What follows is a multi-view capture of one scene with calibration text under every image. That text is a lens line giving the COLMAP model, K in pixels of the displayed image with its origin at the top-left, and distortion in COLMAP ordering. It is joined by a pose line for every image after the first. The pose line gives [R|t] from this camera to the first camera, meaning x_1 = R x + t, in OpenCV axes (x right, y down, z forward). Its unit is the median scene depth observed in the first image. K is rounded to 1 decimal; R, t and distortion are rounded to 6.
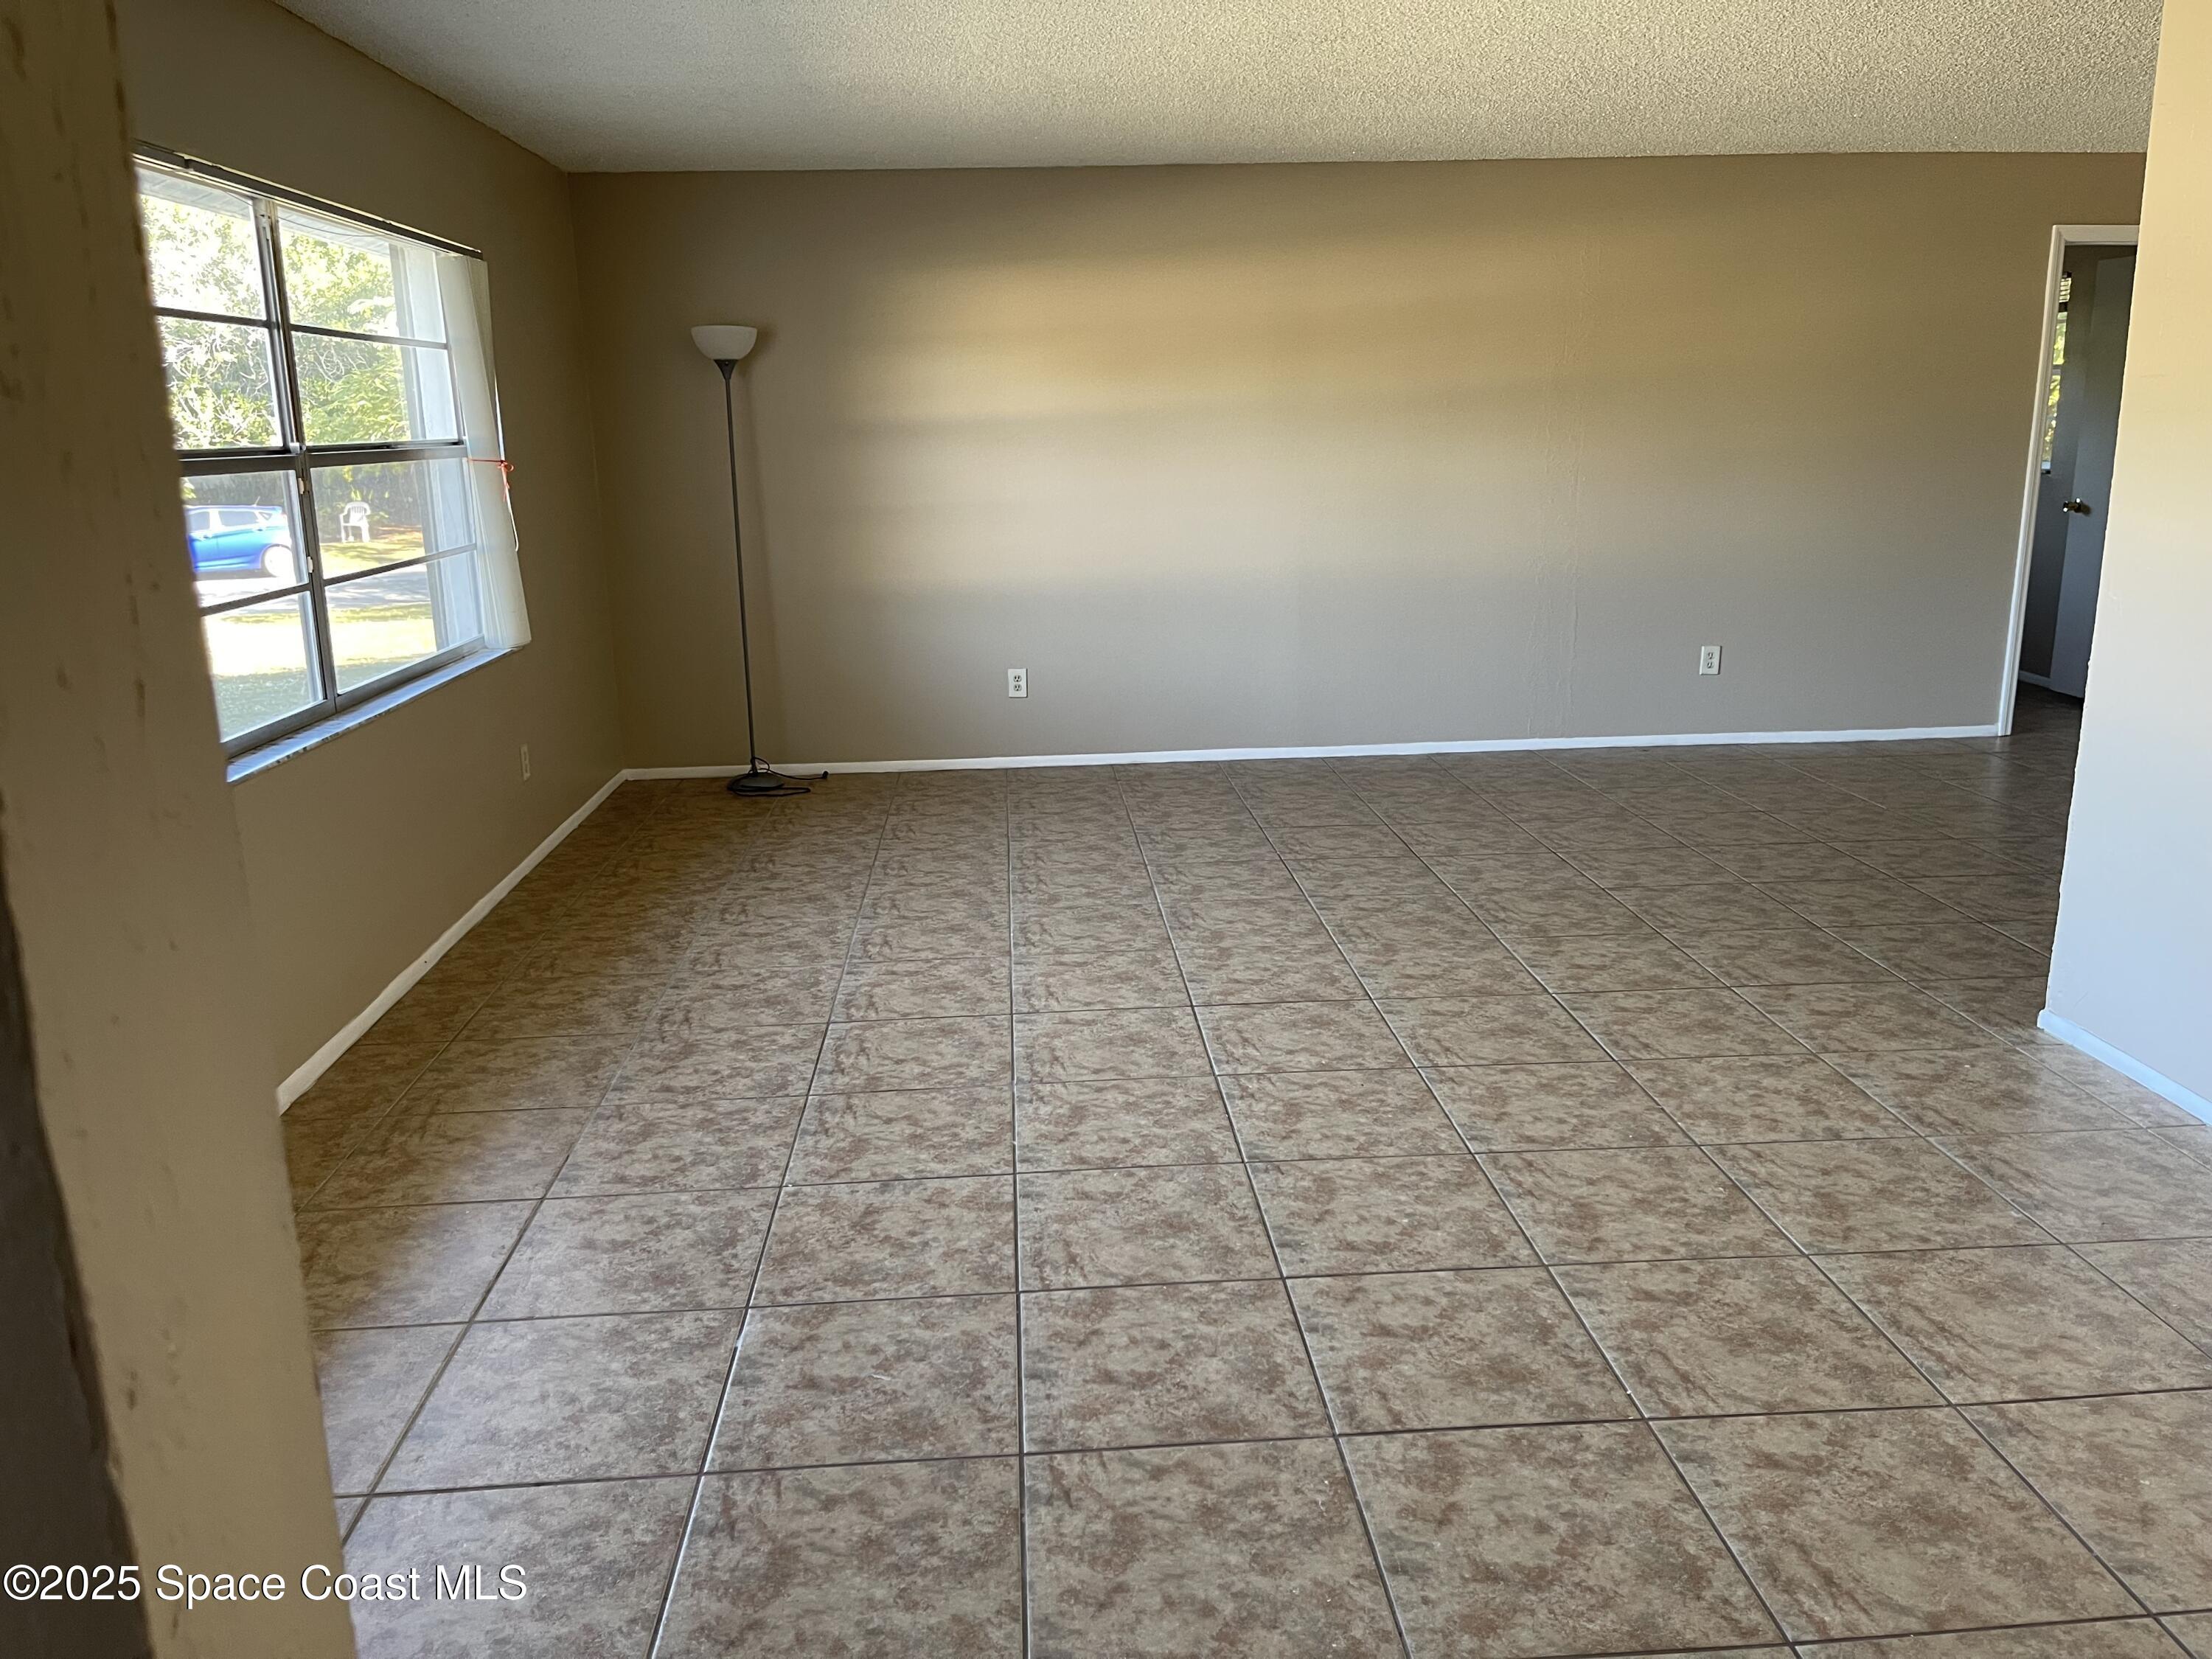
lens RADIAL K [[1672.3, 0, 1110.5], [0, 1672.3, 822.8], [0, 0, 1]] dist [0.051415, -0.040926]
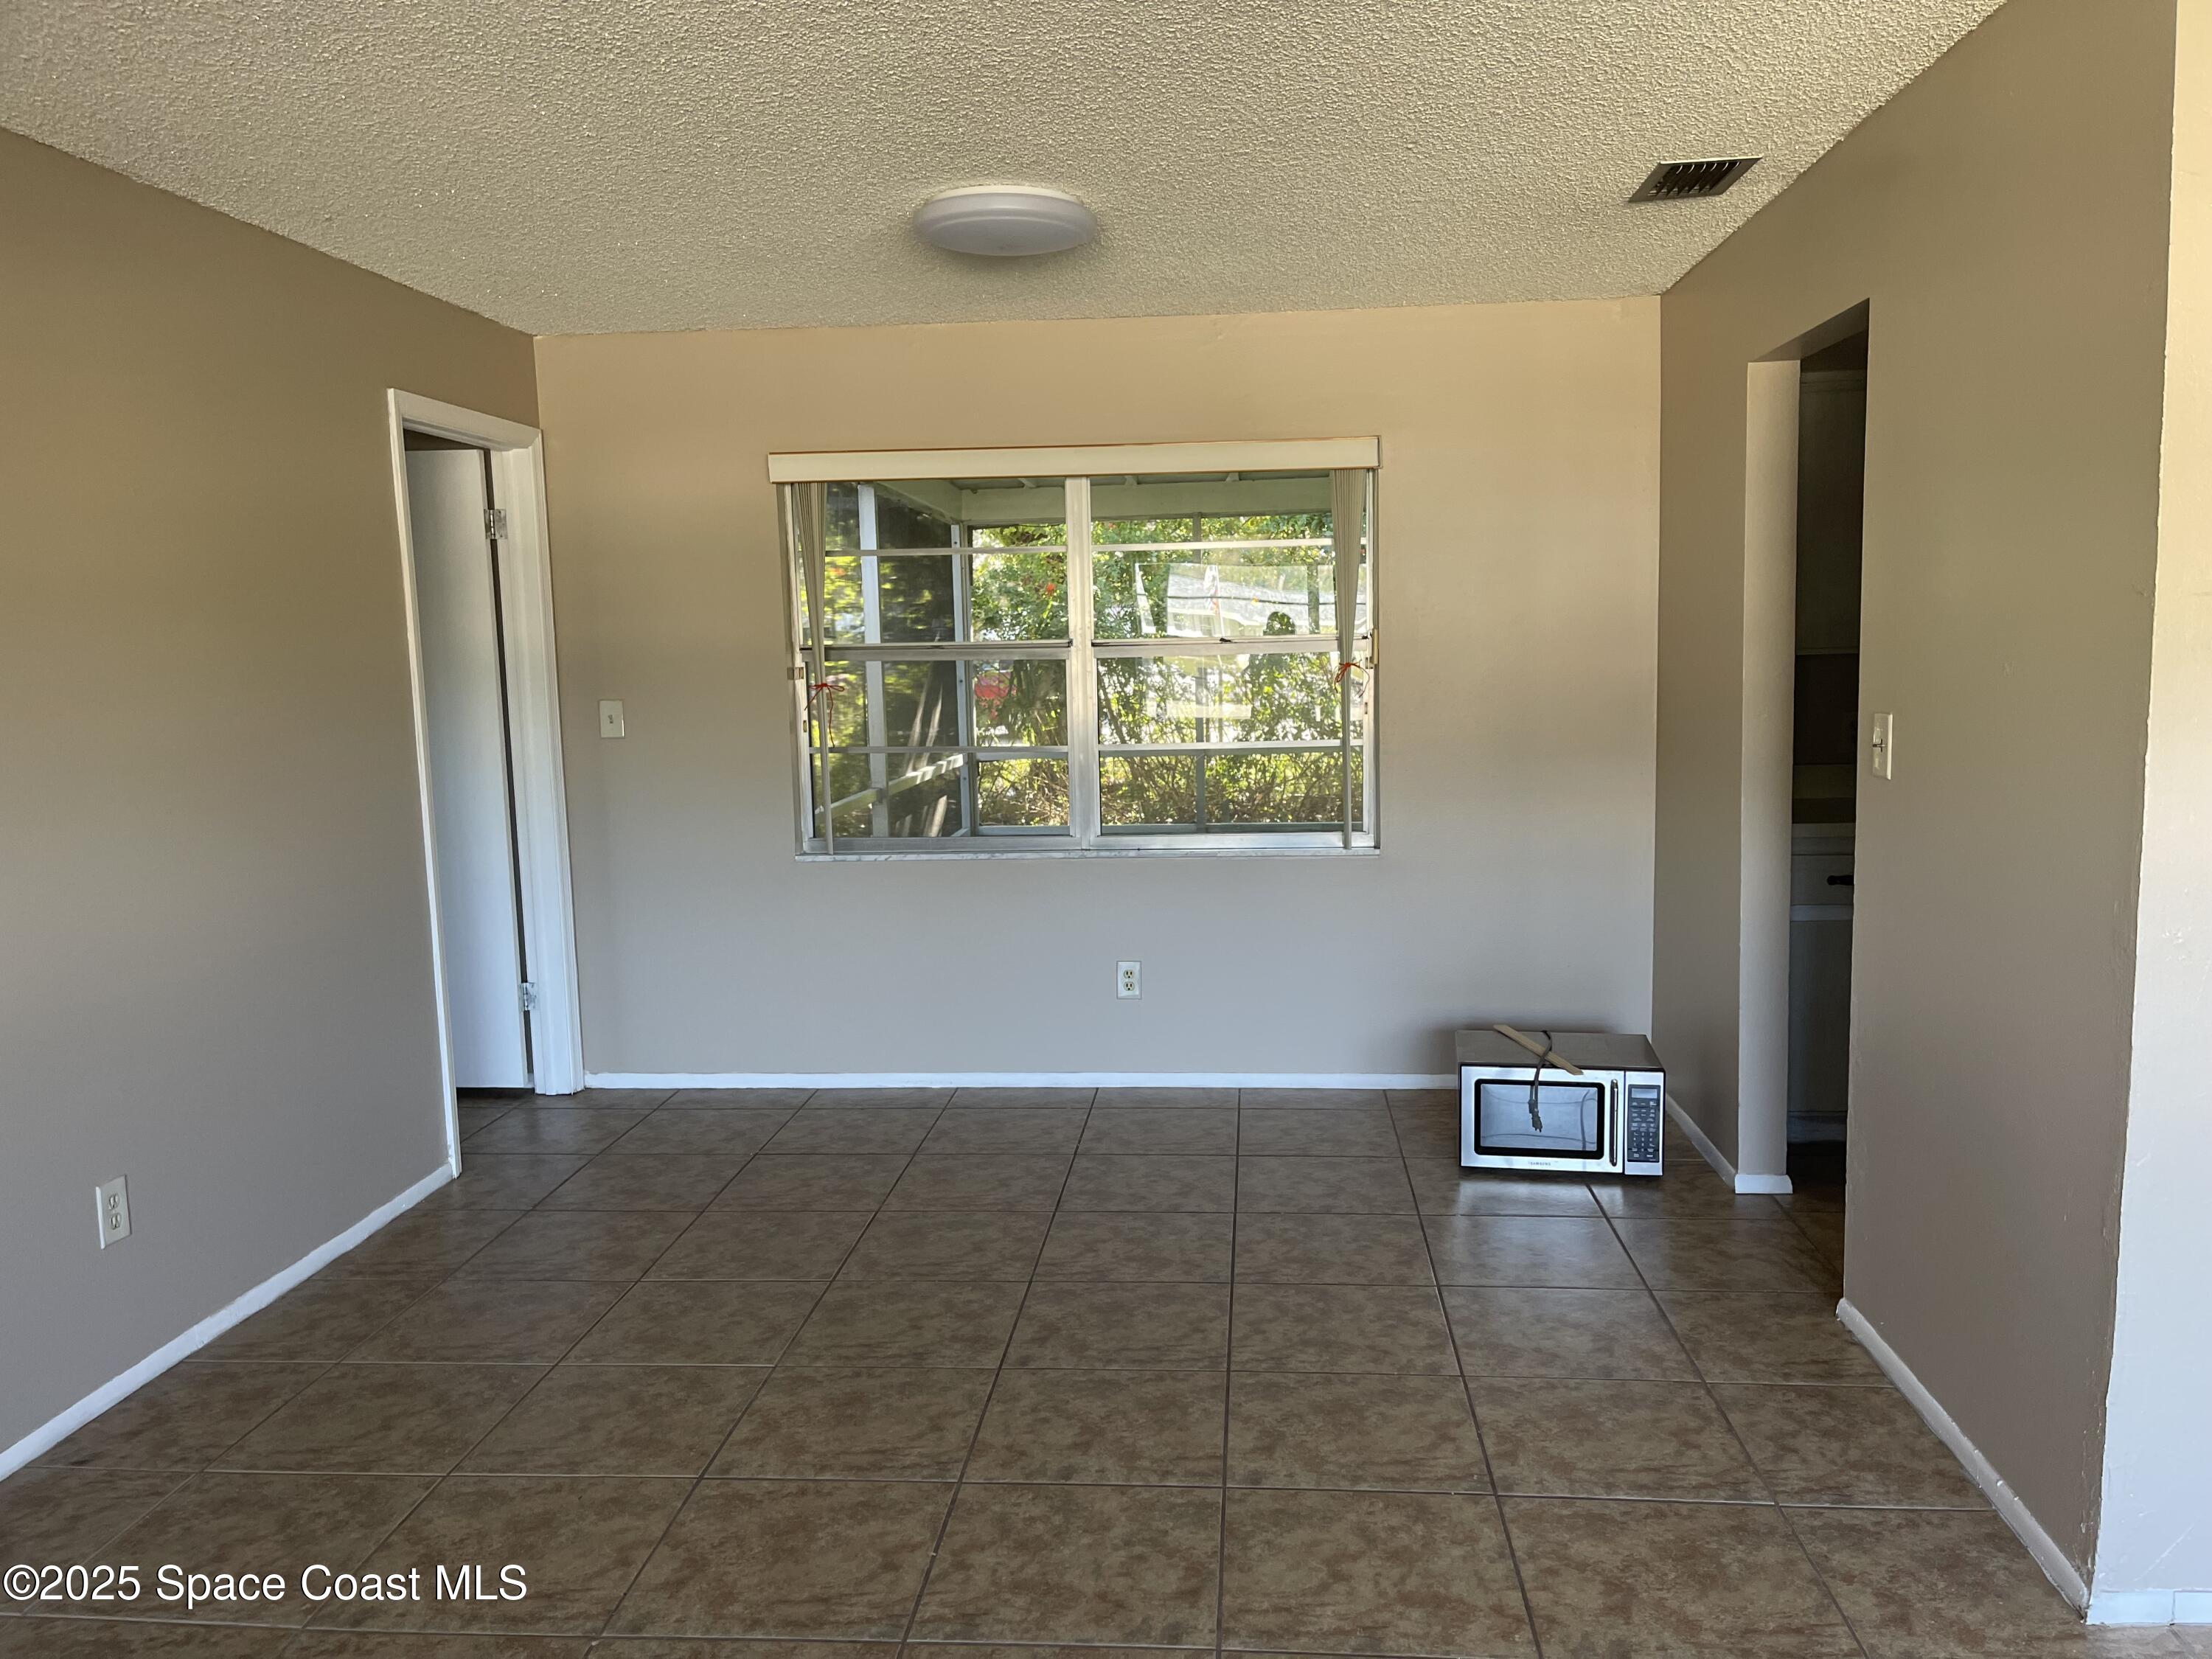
lens RADIAL K [[1672.3, 0, 1110.0], [0, 1672.3, 838.8], [0, 0, 1]] dist [0.051415, -0.040926]
pose [[0.154635, -0.109457, 0.981890, -0.061493], [0.254349, 0.964755, 0.067490, -0.240318], [-0.954670, 0.239306, 0.177025, 0.984118]]
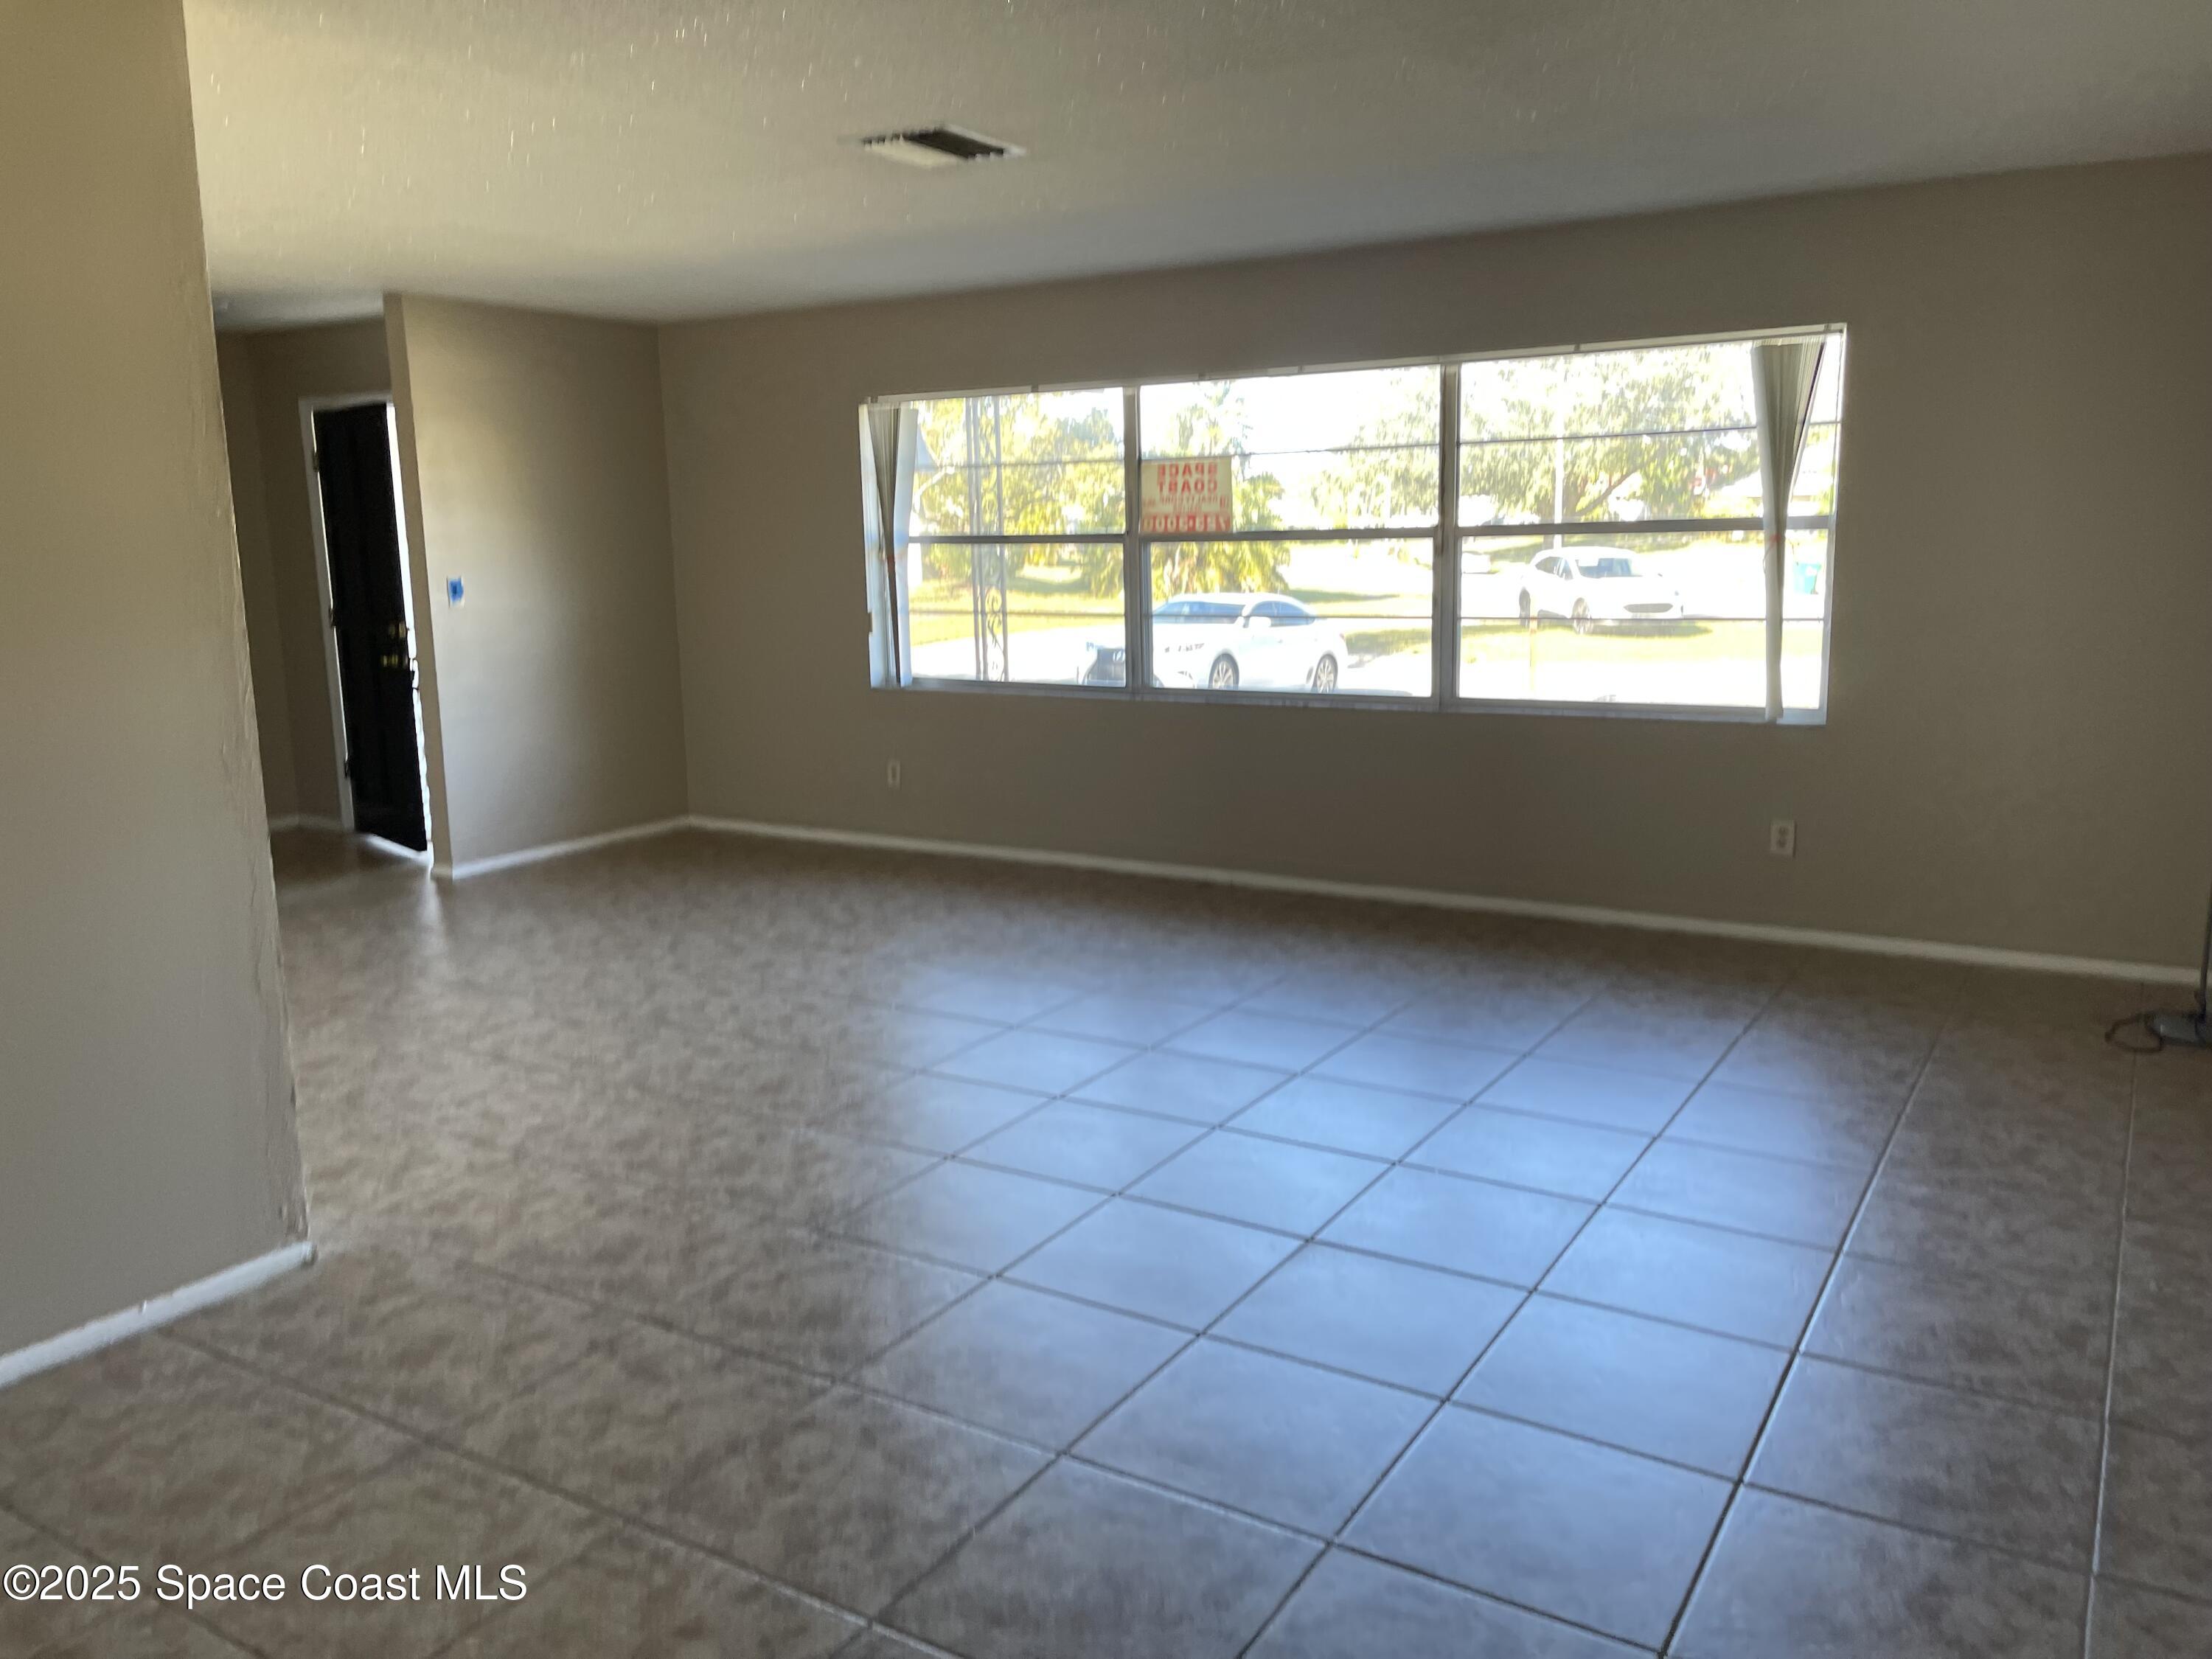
lens RADIAL K [[1672.3, 0, 1104.8], [0, 1672.3, 813.7], [0, 0, 1]] dist [0.051415, -0.040926]
pose [[-0.580919, 0.164657, -0.797133, 0.813662], [-0.168268, 0.933877, 0.315530, -0.361914], [0.796379, 0.317429, -0.514801, 1.427807]]
